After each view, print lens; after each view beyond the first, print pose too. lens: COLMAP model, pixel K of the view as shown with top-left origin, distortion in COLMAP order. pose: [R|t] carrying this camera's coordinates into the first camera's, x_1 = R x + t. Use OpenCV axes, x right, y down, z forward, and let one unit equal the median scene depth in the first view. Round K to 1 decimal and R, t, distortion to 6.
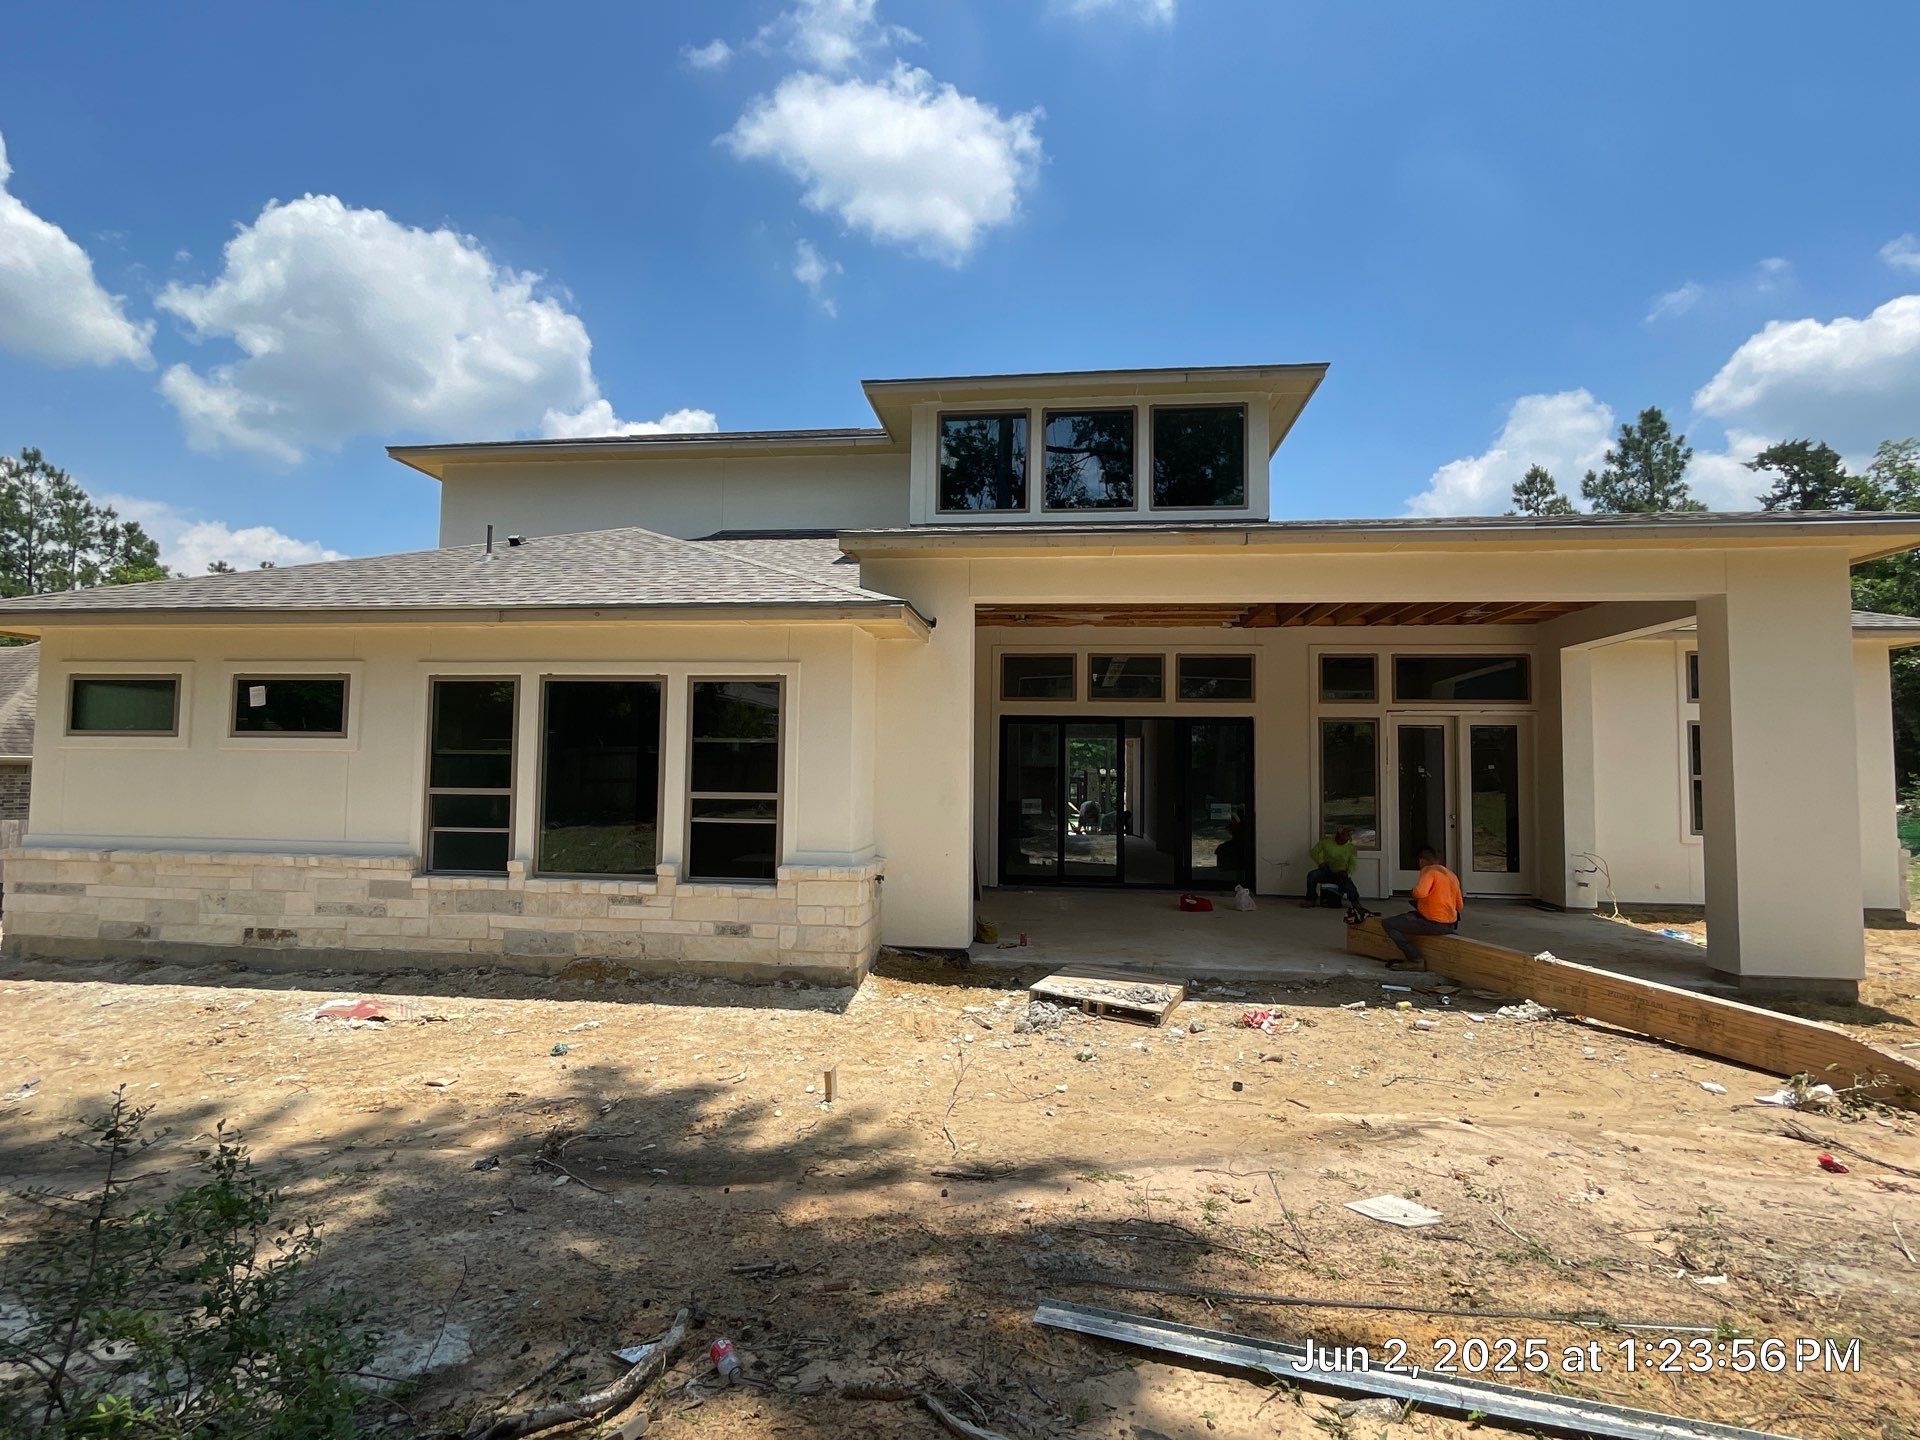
lens RADIAL K [[934.4, 0, 960.7], [0, 934.4, 708.3], [0, 0, 1]] dist [-0.006828, -0.000596]
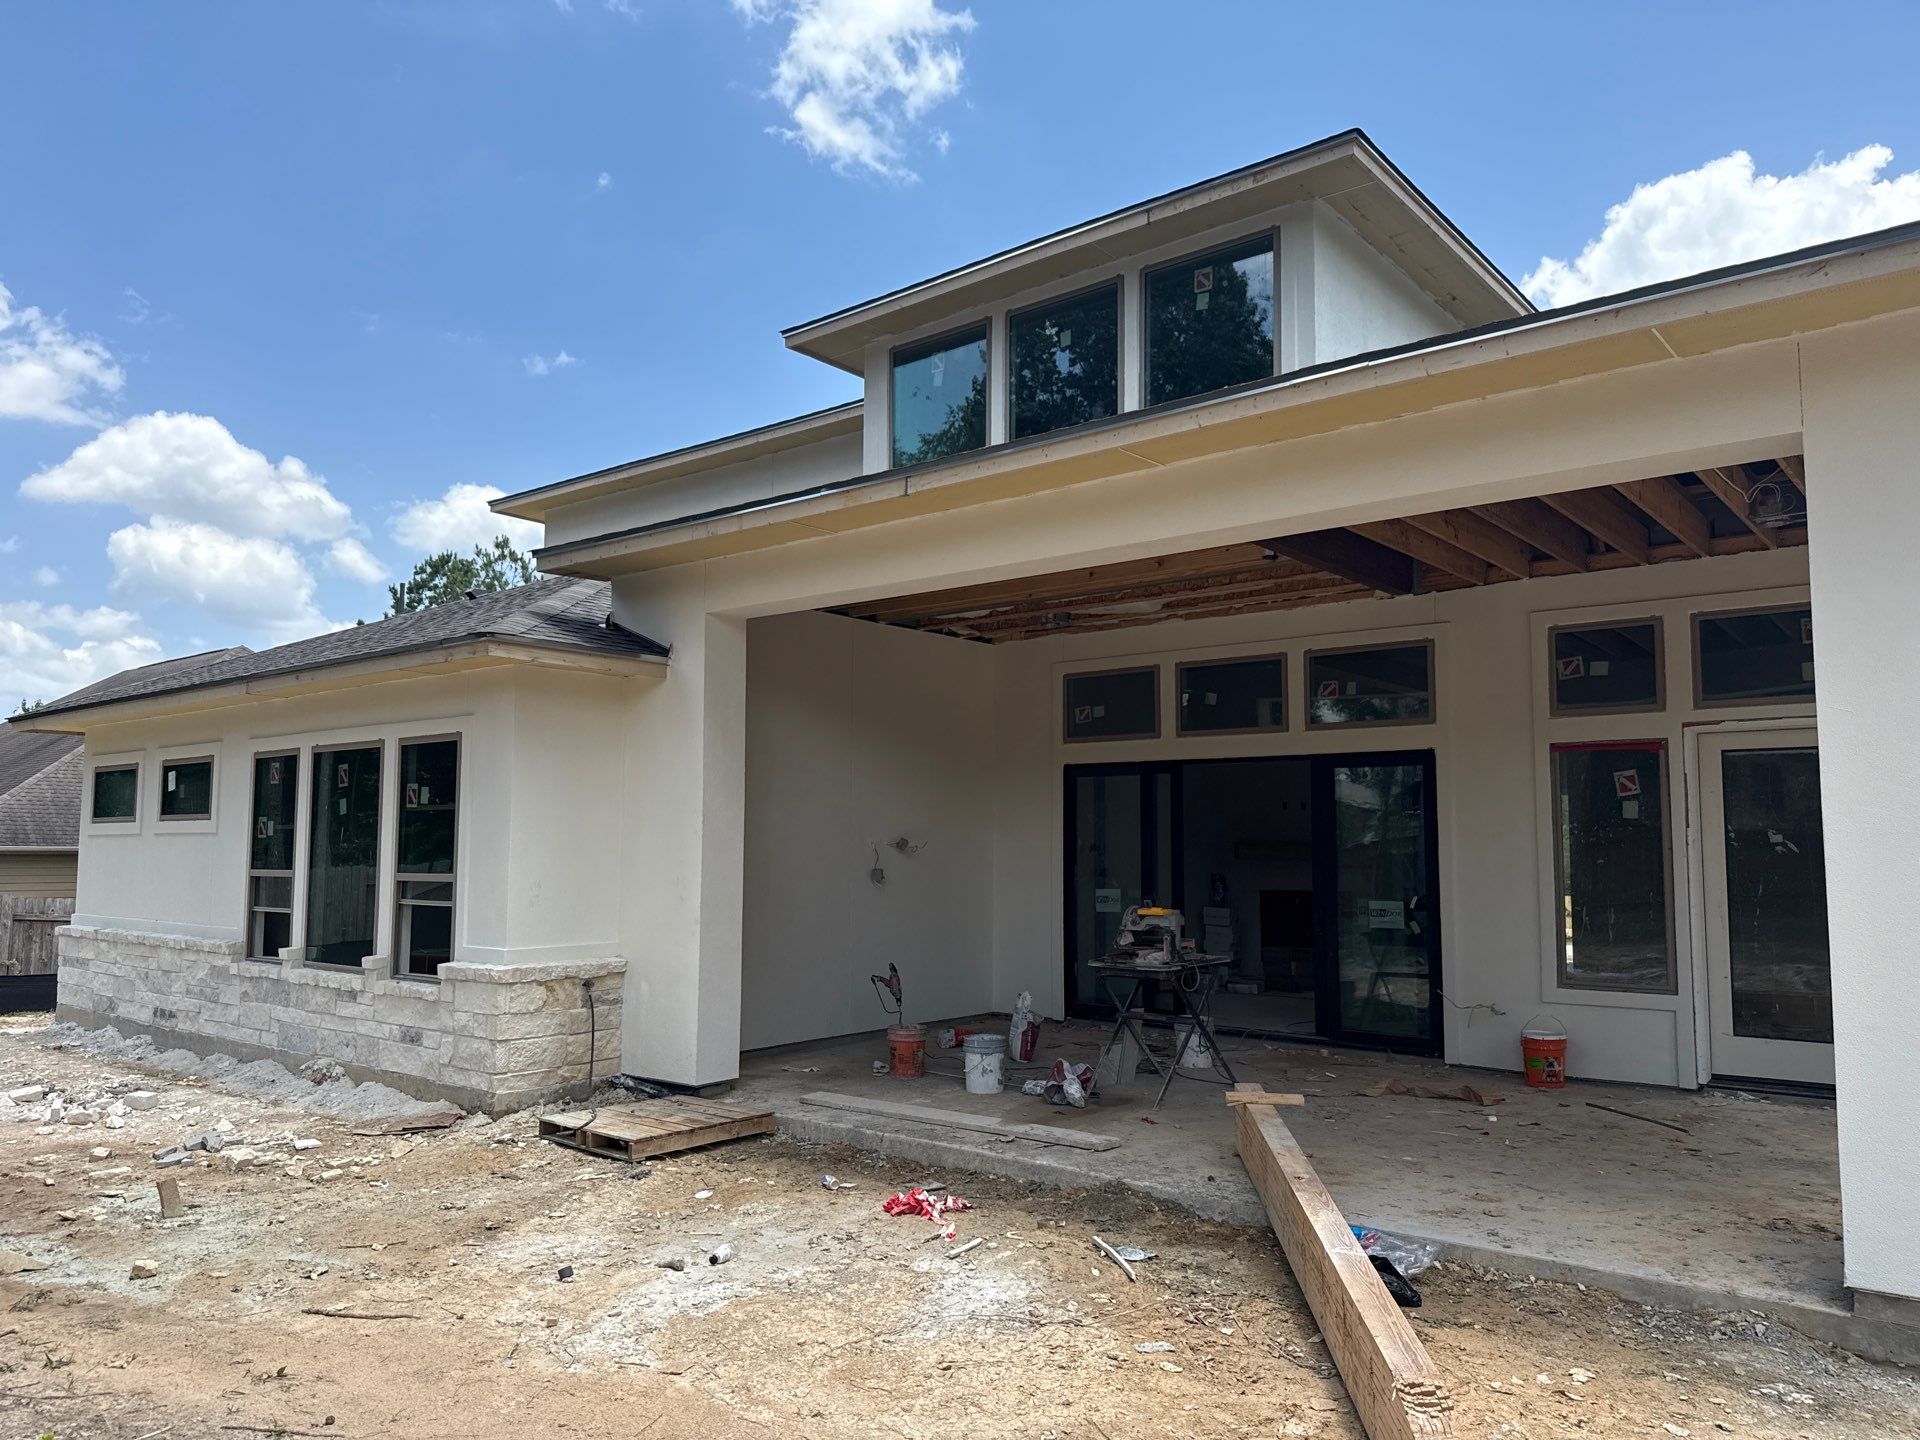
lens RADIAL K [[1333.2, 0, 955.6], [0, 1333.2, 727.1], [0, 0, 1]] dist [-0.008278, -0.013979]
pose [[0.828350, -0.057425, -0.557260, 0.605534], [0.043780, 0.998326, -0.037798, 0.016045], [0.558498, 0.006913, 0.829477, 0.187458]]
